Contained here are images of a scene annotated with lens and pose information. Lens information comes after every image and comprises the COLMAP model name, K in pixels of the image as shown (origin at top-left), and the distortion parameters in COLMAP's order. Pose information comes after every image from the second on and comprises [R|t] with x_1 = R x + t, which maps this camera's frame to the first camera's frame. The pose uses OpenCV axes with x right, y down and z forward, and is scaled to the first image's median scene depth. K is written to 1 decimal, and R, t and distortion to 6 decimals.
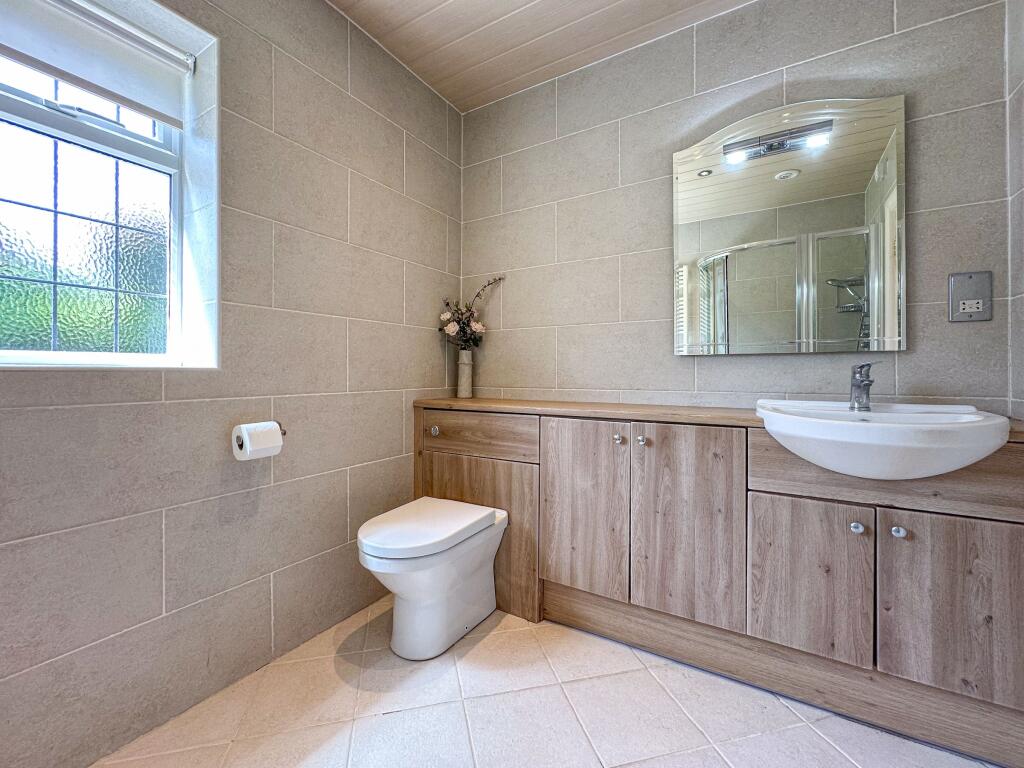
lens RADIAL K [[422.2, 0, 512.4], [0, 422.2, 366.0], [0, 0, 1]] dist [-0.001324, -0.000016]
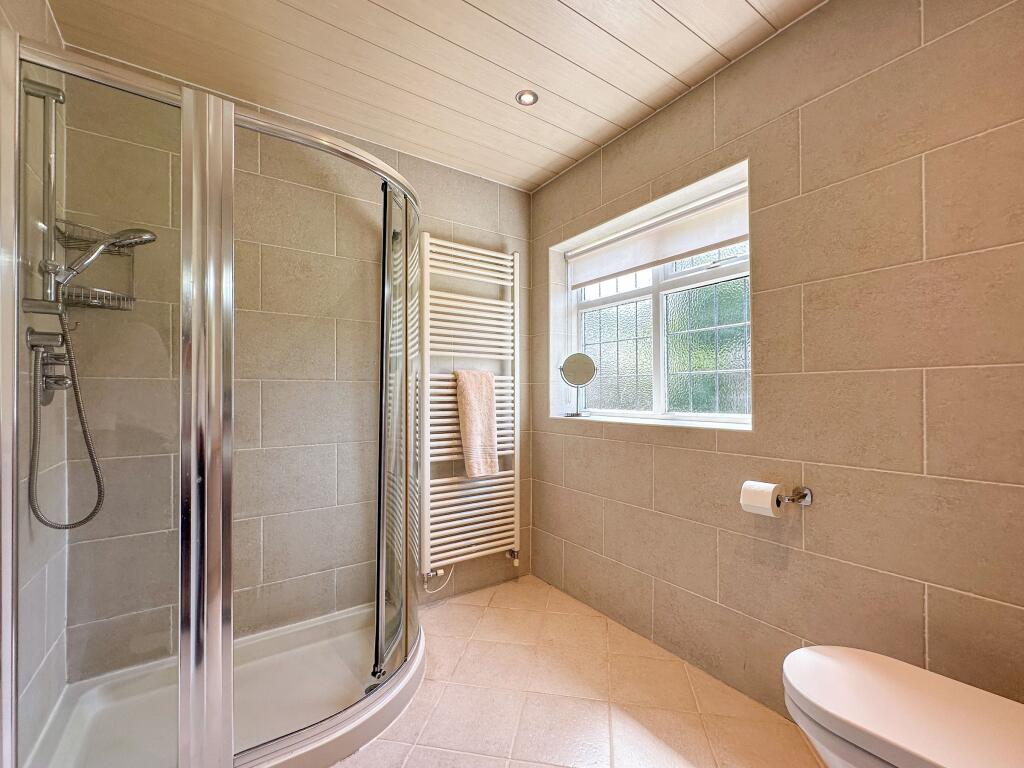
lens RADIAL K [[438.8, 0, 512.0], [0, 438.8, 384.0], [0, 0, 1]] dist [-0.000685, -0.000047]
pose [[-0.415557, -0.017890, -0.909391, 0.676669], [0.016325, 0.999499, -0.027122, -0.096998], [0.909421, -0.026117, -0.415056, 0.830189]]
